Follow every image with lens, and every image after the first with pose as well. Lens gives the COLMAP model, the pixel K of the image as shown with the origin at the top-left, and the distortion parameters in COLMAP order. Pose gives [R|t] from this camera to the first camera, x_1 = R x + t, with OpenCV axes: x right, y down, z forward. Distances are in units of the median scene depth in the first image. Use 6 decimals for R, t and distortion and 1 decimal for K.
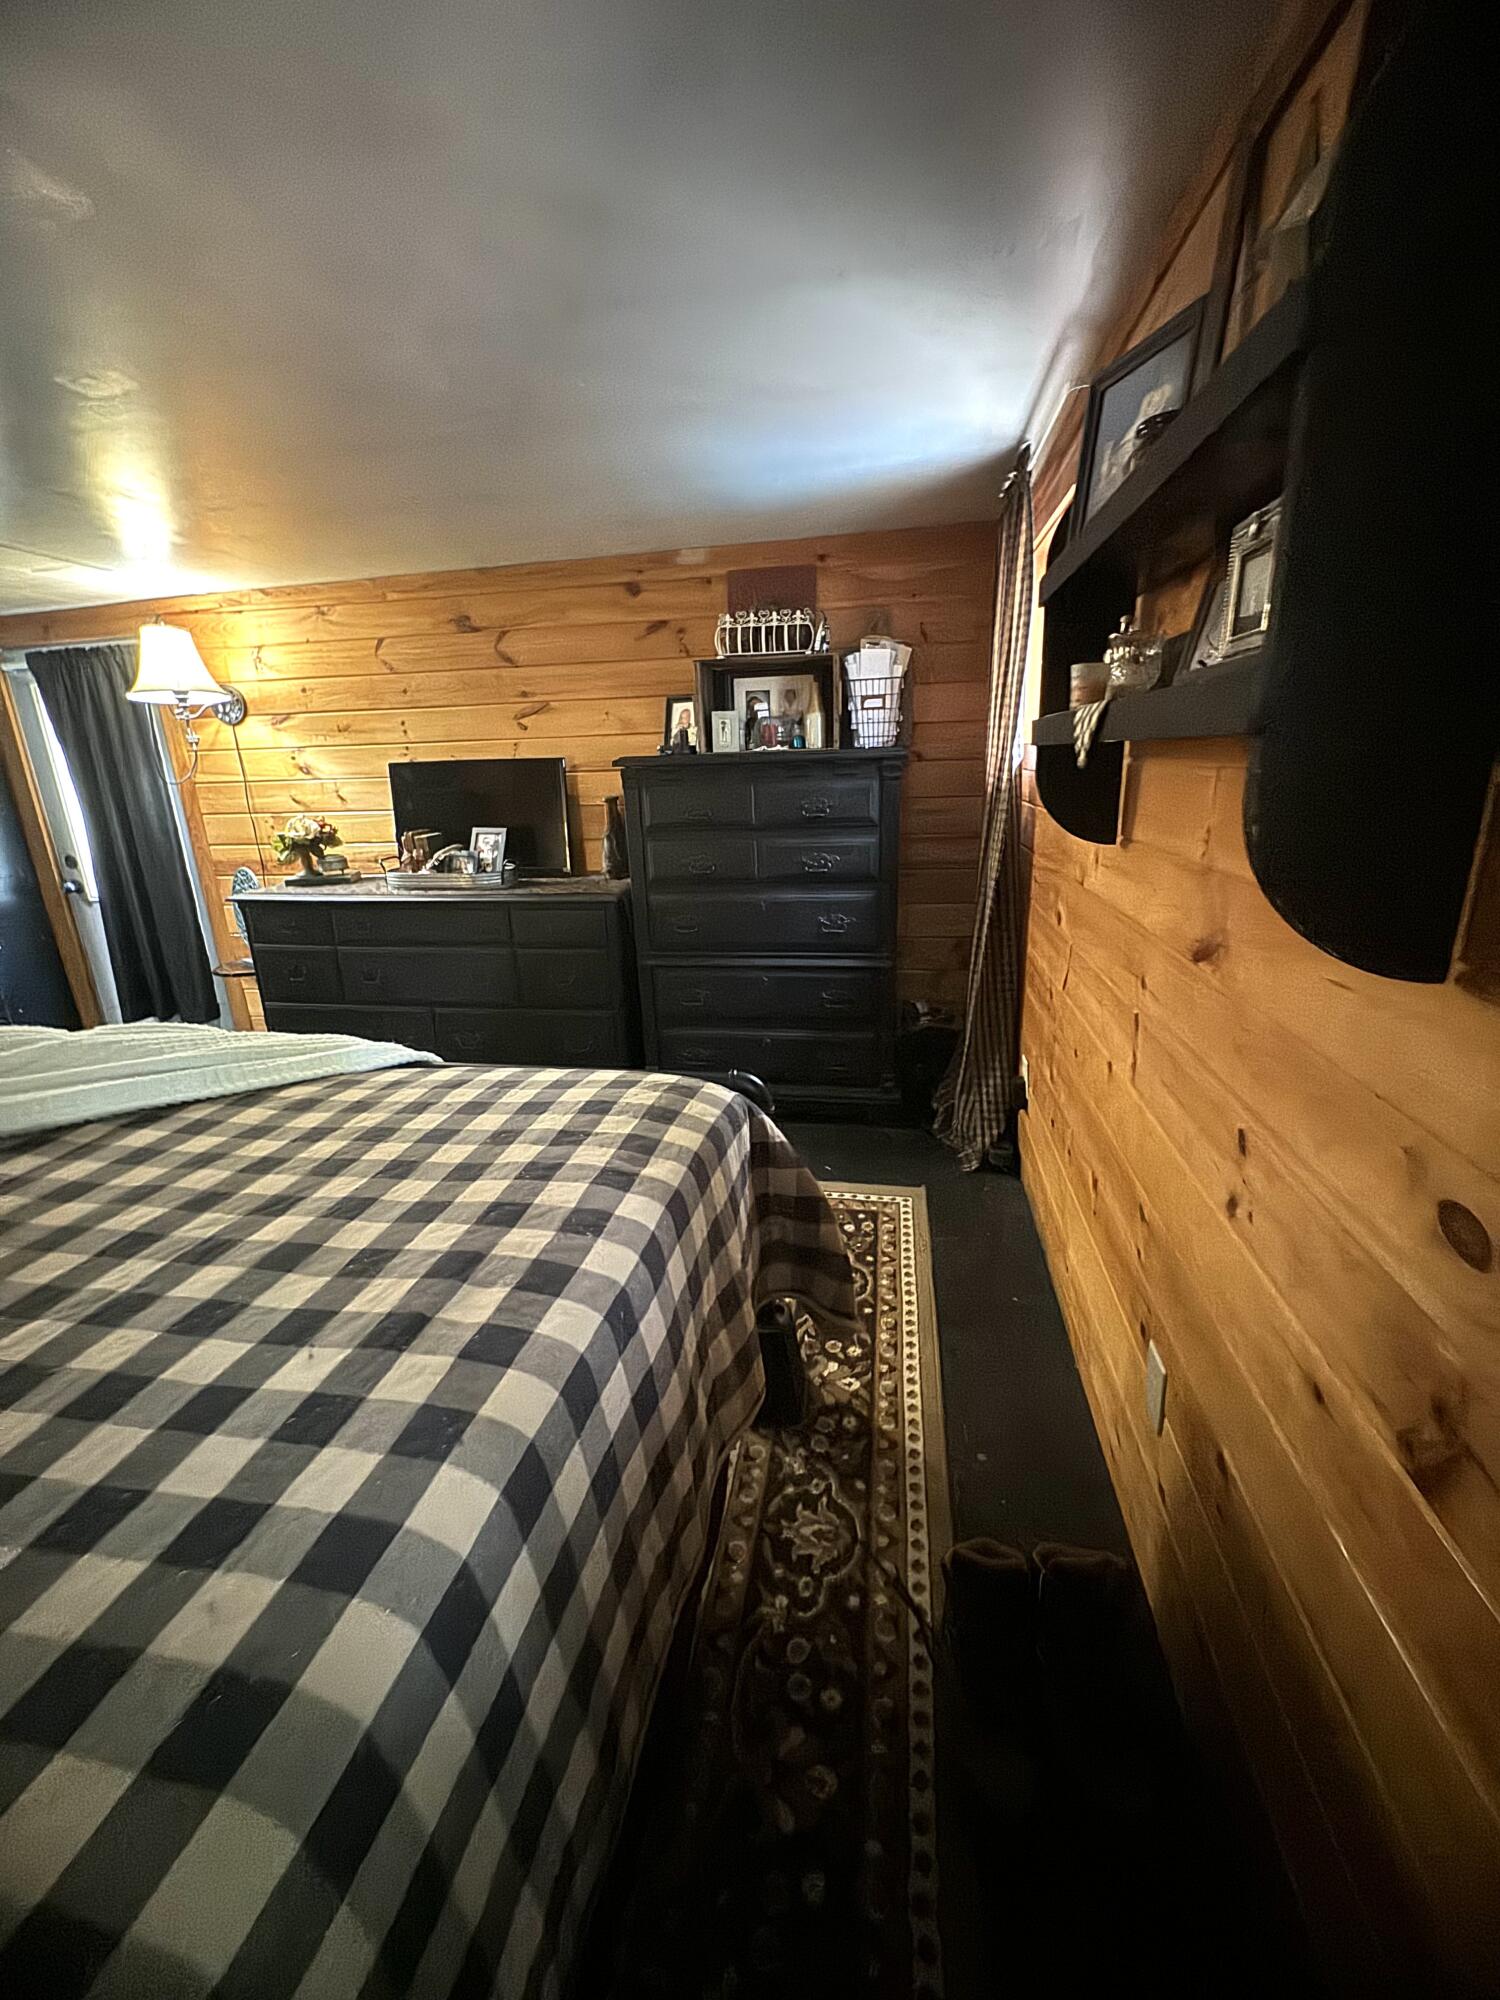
lens RADIAL K [[796.5, 0, 748.0], [0, 796.5, 1001.8], [0, 0, 1]] dist [-0.003122, 0.000883]
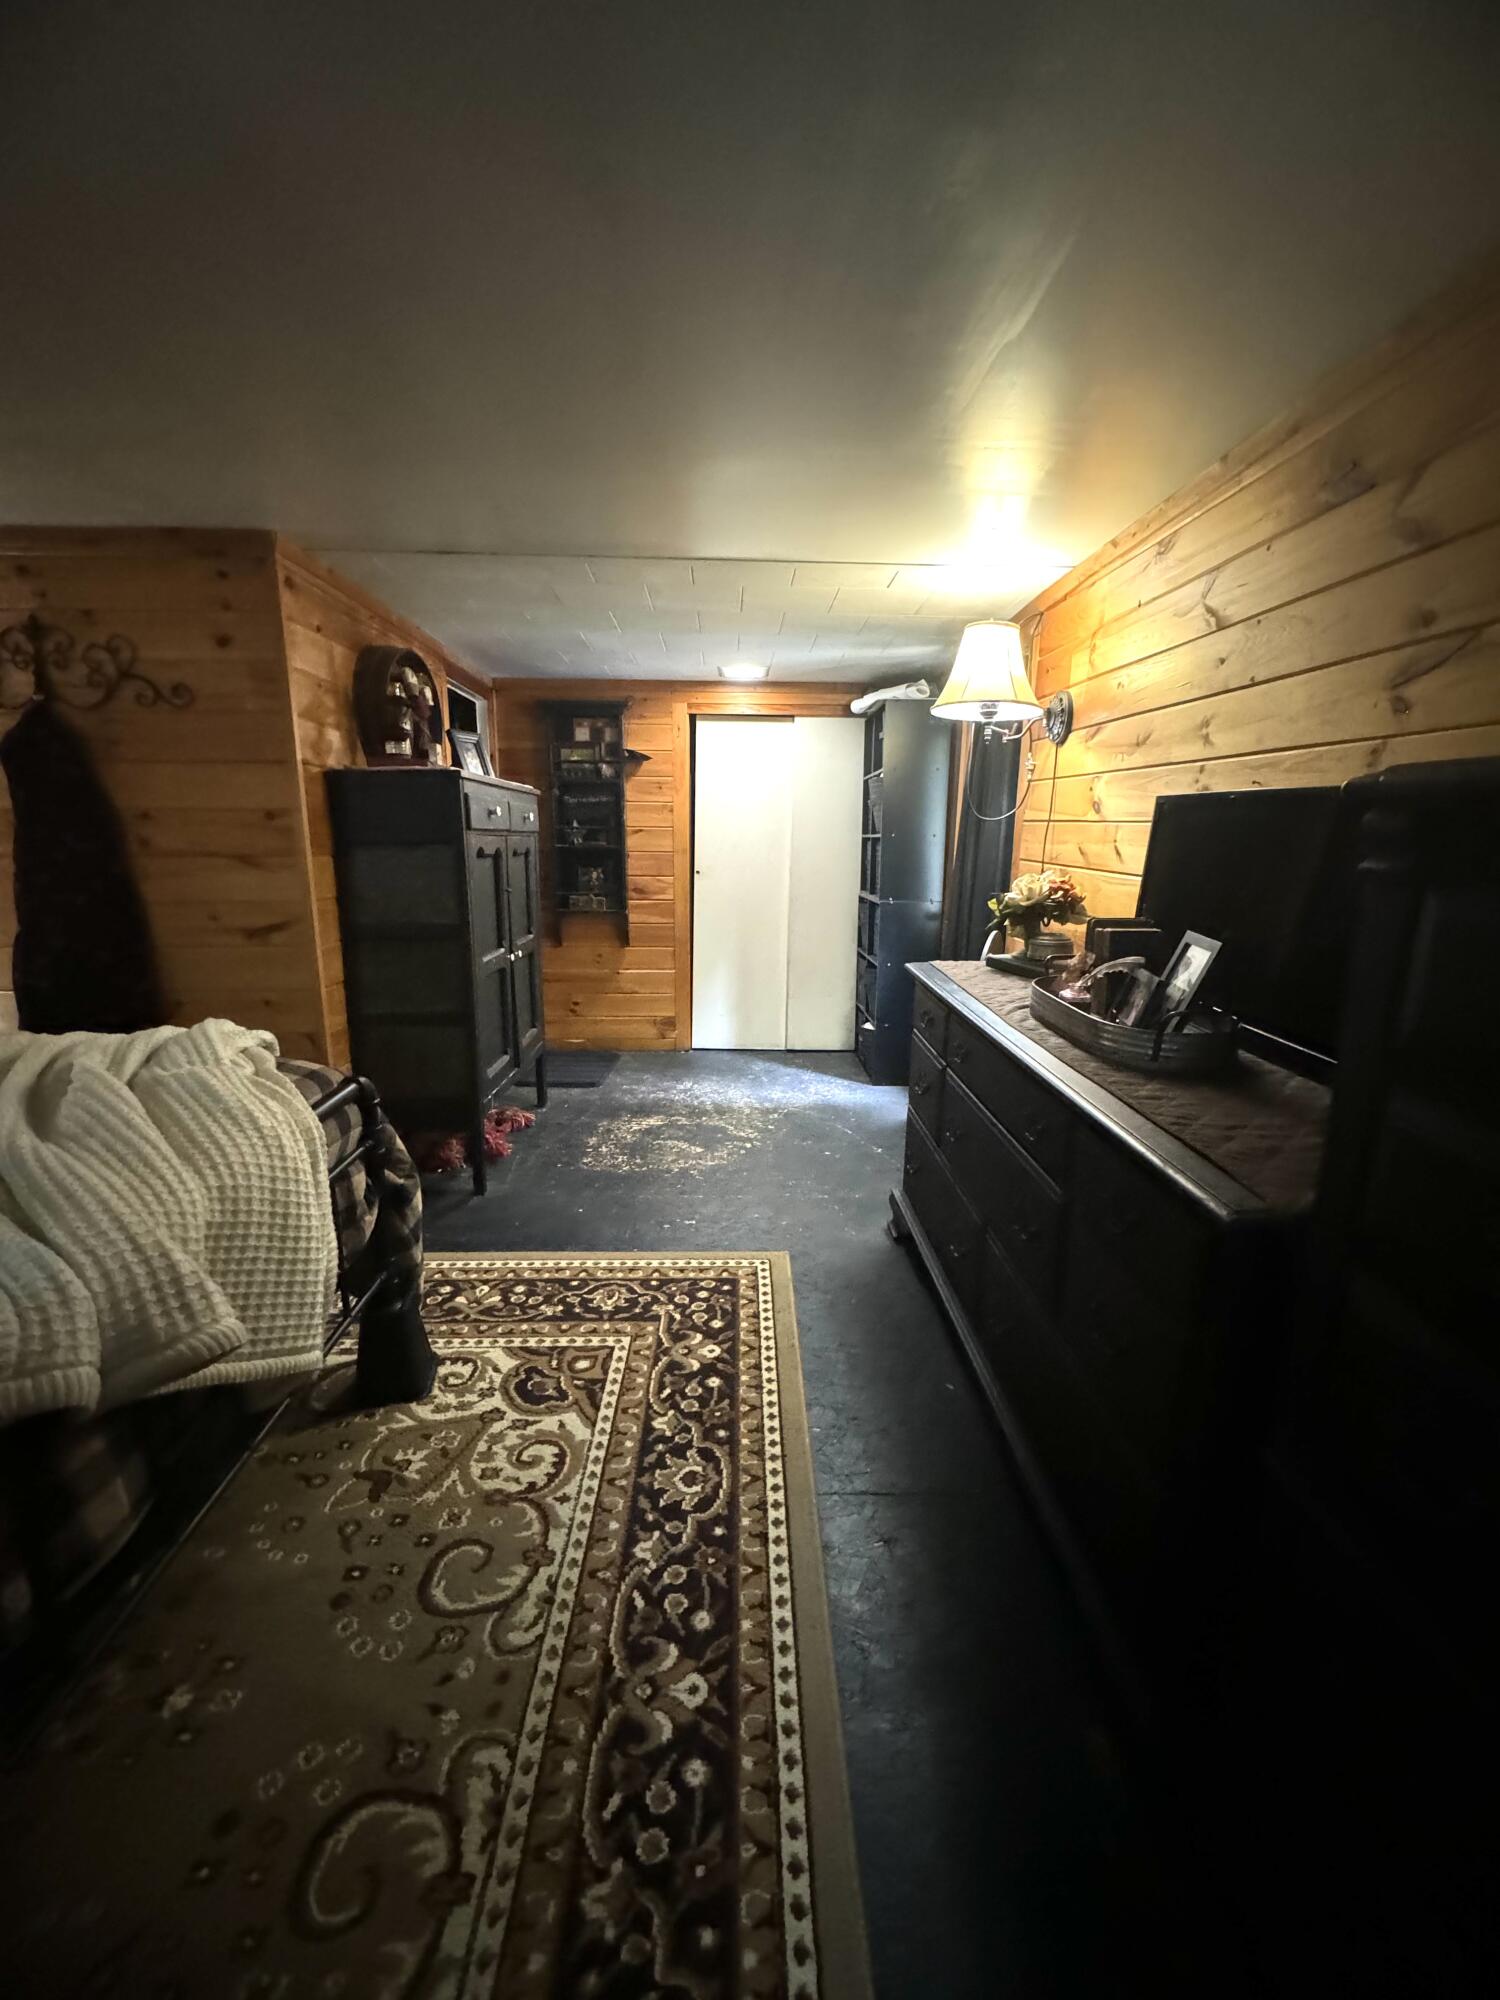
lens RADIAL K [[796.5, 0, 749.3], [0, 796.5, 997.9], [0, 0, 1]] dist [-0.003122, 0.000883]
pose [[0.198987, 0.243651, -0.949231, 0.065917], [-0.300409, 0.937135, 0.177572, -0.202384], [0.932823, 0.249823, 0.259672, 0.699664]]
